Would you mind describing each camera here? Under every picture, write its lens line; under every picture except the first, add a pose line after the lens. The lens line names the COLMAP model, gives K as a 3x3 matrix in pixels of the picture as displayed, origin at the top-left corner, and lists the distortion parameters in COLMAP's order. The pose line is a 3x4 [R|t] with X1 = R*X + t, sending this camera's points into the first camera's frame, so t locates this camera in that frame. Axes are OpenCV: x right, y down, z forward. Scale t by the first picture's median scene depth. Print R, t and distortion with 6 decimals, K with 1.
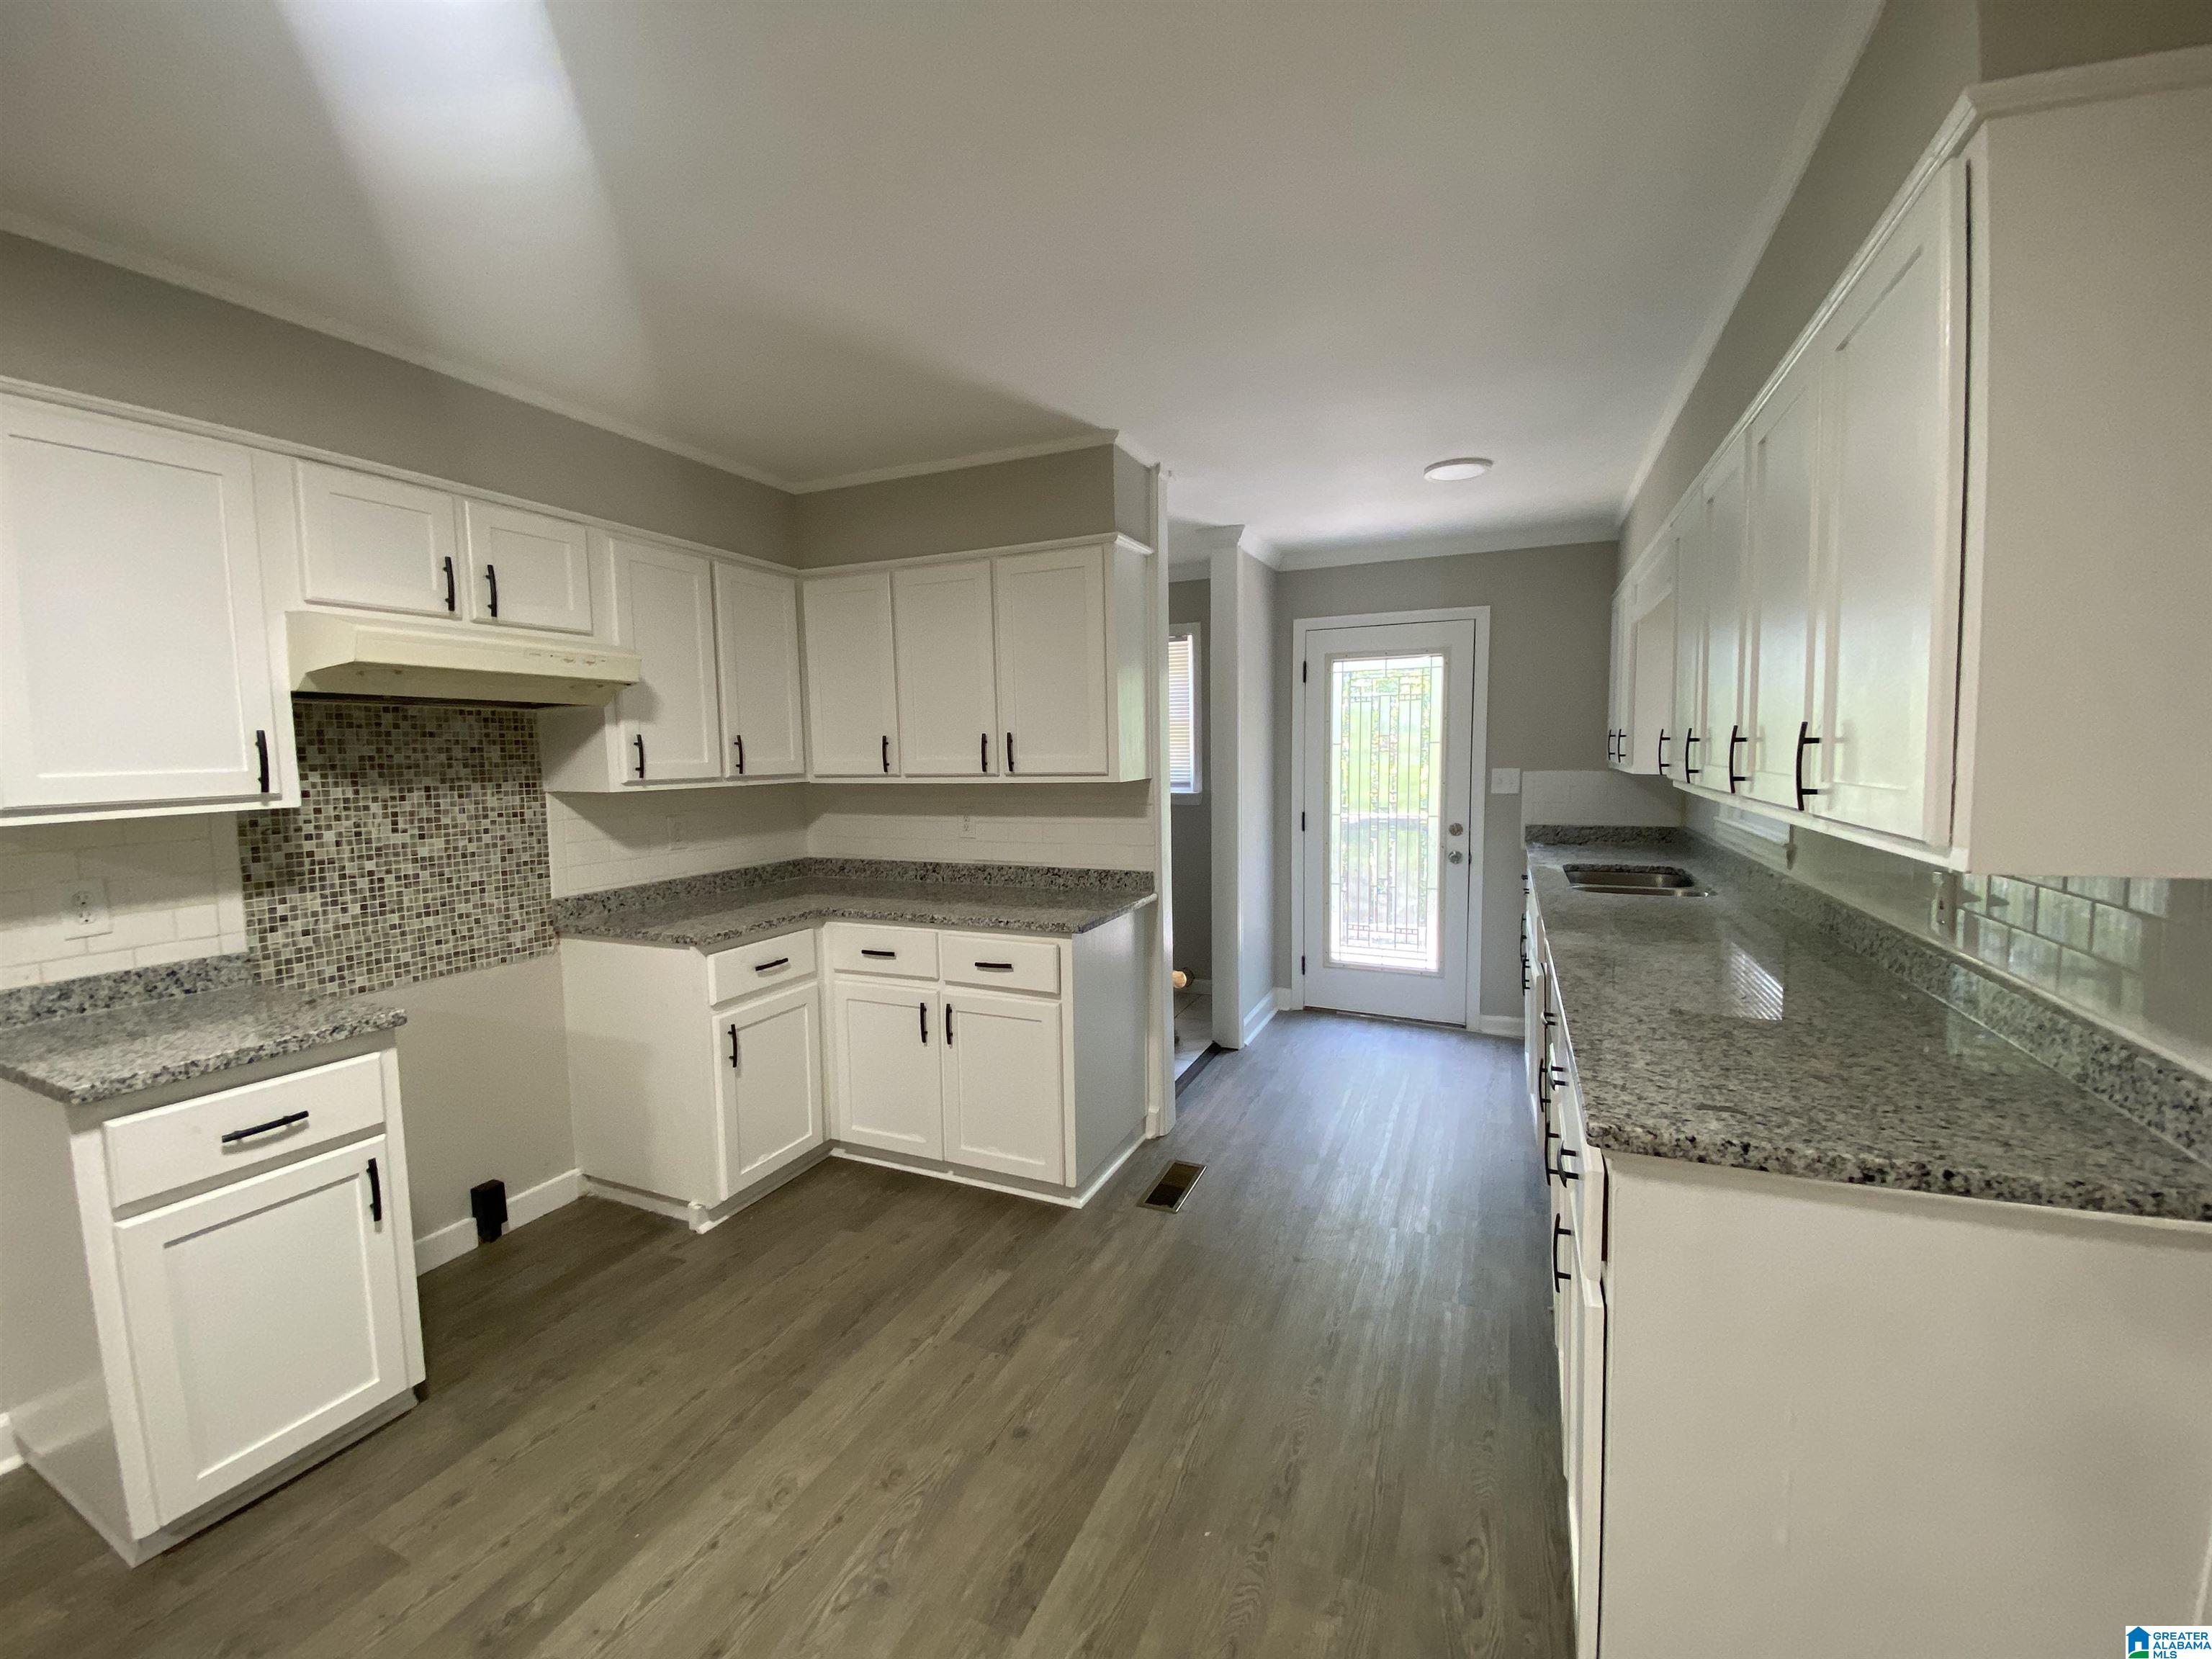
lens RADIAL K [[906.4, 0, 1097.7], [0, 906.4, 824.9], [0, 0, 1]] dist [0.029933, -0.002353]
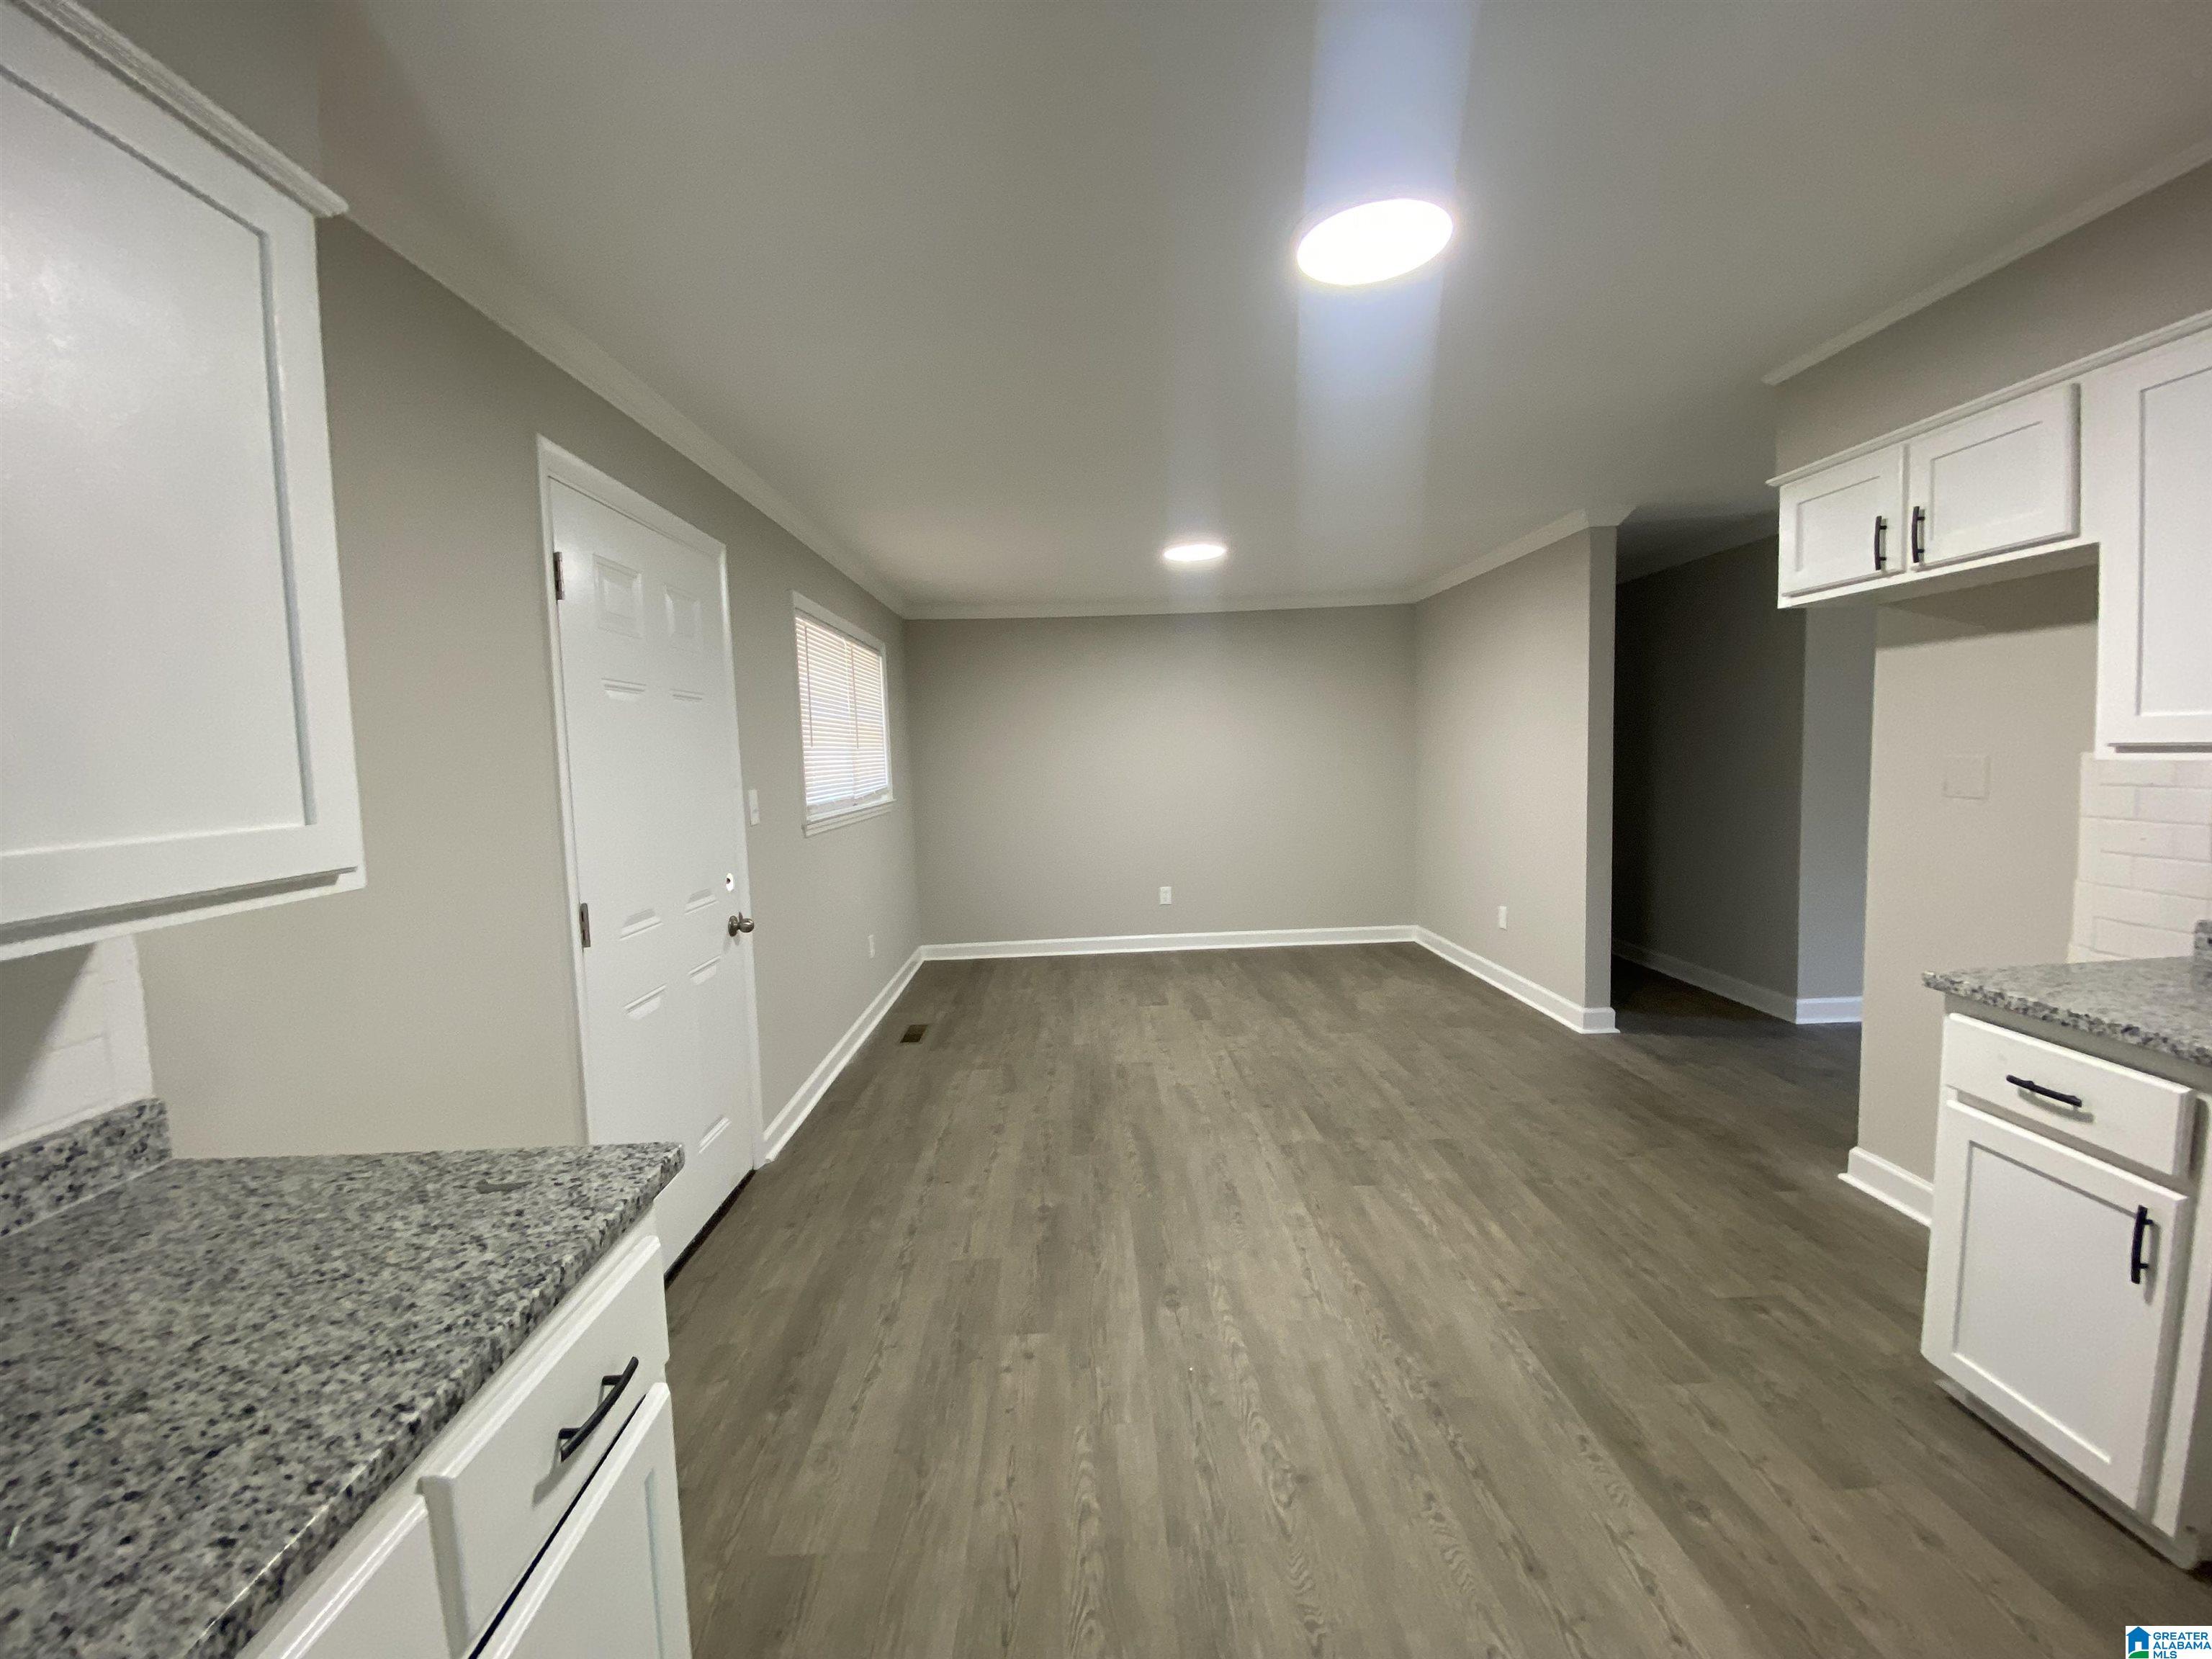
lens RADIAL K [[906.4, 0, 1107.2], [0, 906.4, 819.3], [0, 0, 1]] dist [0.029933, -0.002353]
pose [[-0.888989, 0.080293, -0.450835, 0.485346], [0.011501, 0.988113, 0.153301, -0.142361], [0.457784, 0.131098, -0.879345, 1.798648]]
